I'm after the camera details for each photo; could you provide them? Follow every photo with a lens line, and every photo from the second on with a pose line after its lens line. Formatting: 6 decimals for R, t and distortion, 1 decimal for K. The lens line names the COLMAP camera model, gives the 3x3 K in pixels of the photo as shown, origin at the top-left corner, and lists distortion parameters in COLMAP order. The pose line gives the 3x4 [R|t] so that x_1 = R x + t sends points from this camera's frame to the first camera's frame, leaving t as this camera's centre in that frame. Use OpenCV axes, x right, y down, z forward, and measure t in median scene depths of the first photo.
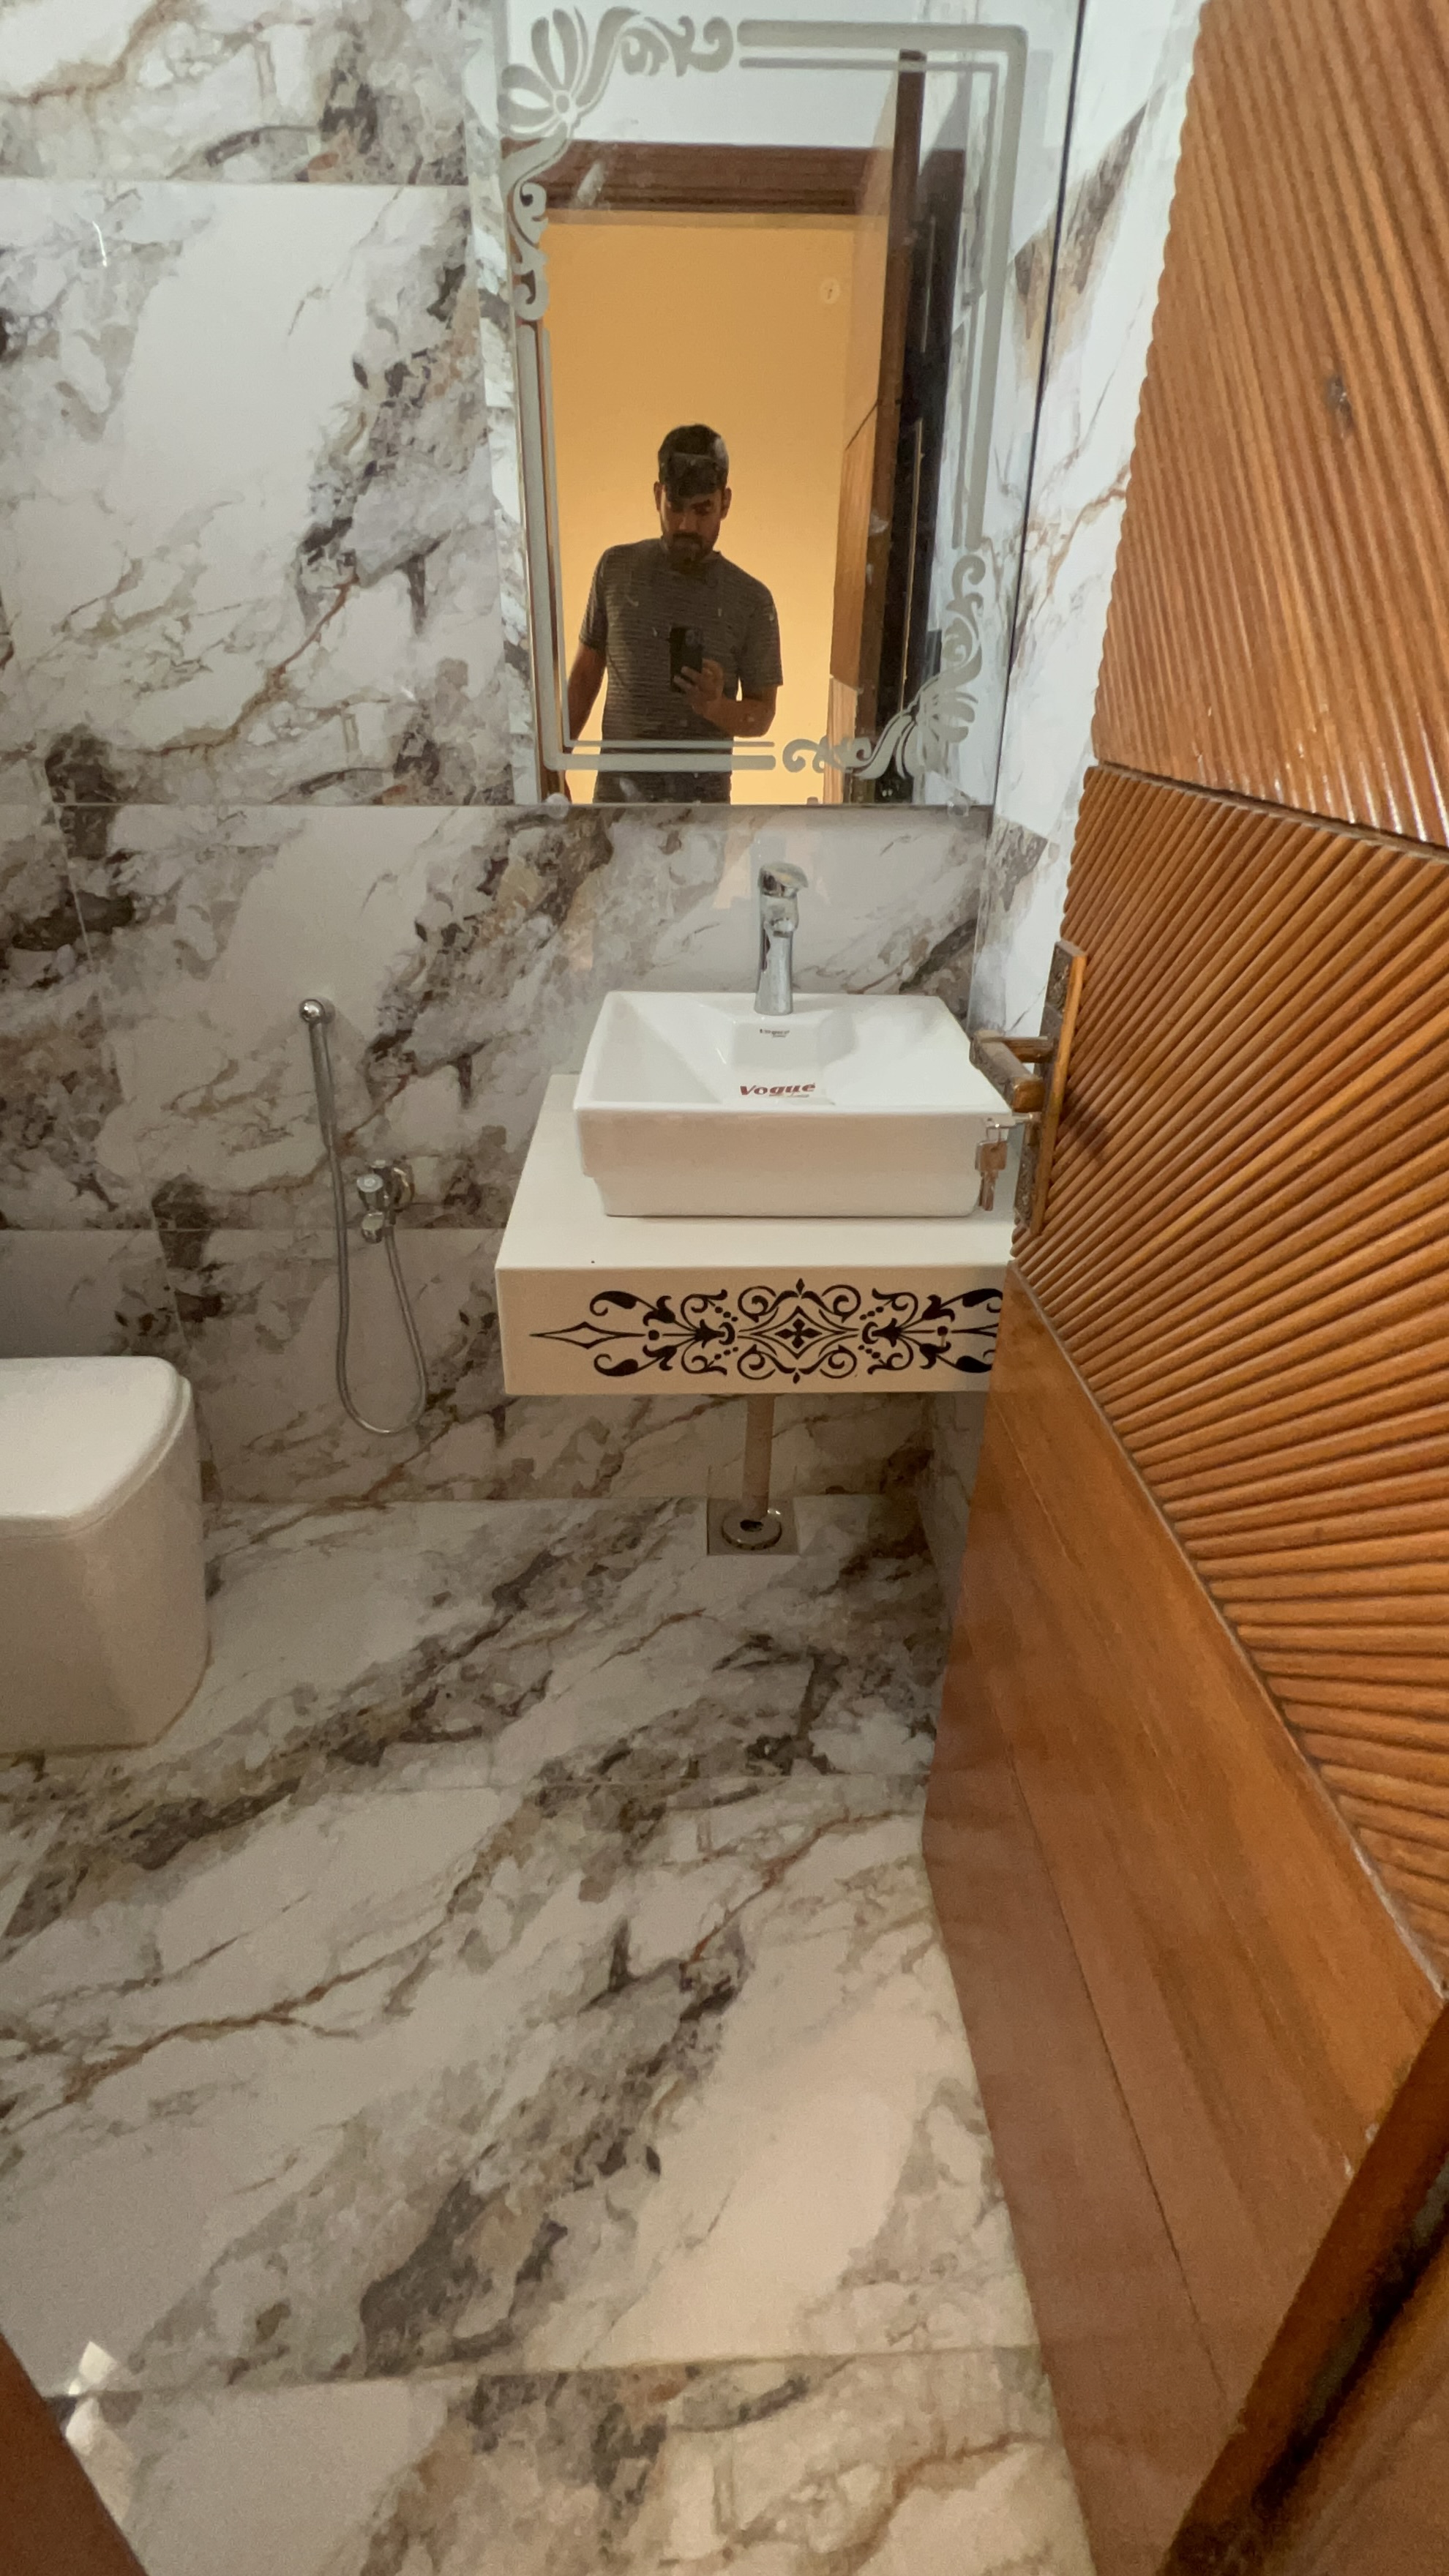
lens RADIAL K [[1185.2, 0, 721.6], [0, 1185.2, 1287.5], [0, 0, 1]] dist [-0.003568, 0.002027]
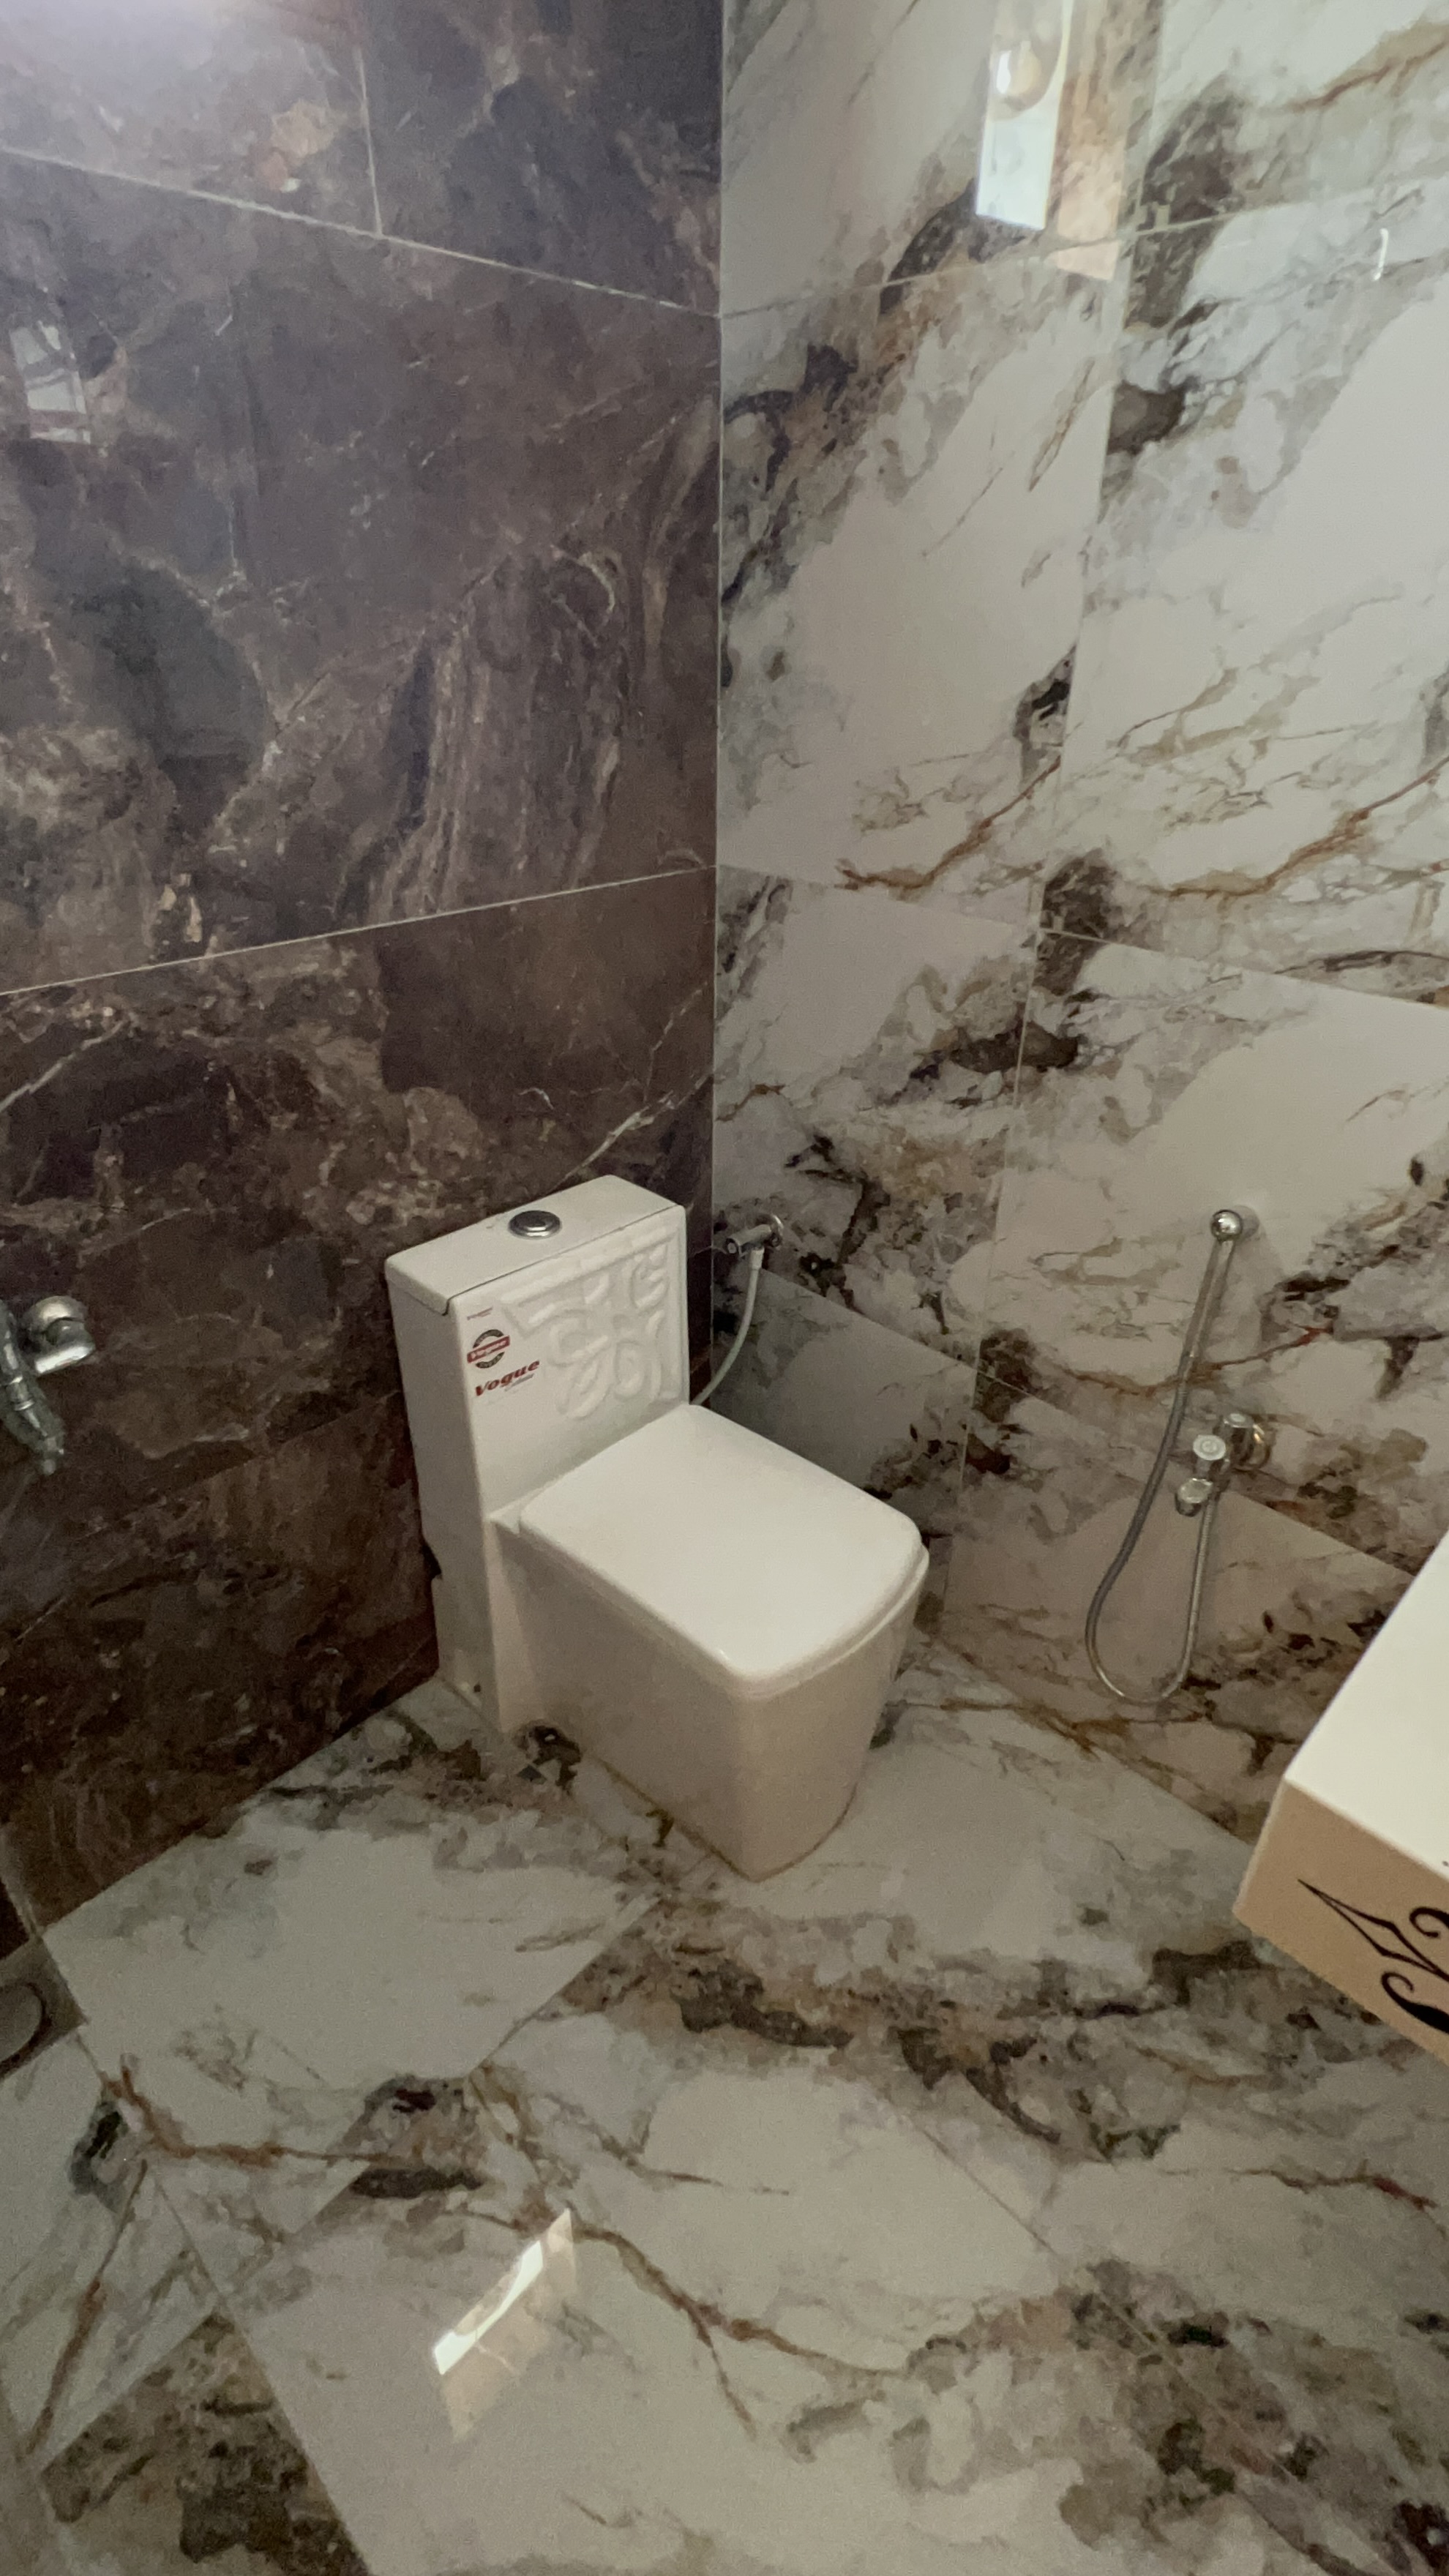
lens RADIAL K [[1185.2, 0, 718.8], [0, 1185.2, 1290.2], [0, 0, 1]] dist [-0.003568, 0.002027]
pose [[0.687946, 0.358637, -0.630959, -0.067869], [-0.351969, 0.925162, 0.142104, -0.194872], [0.634703, 0.124318, 0.762690, 0.196121]]
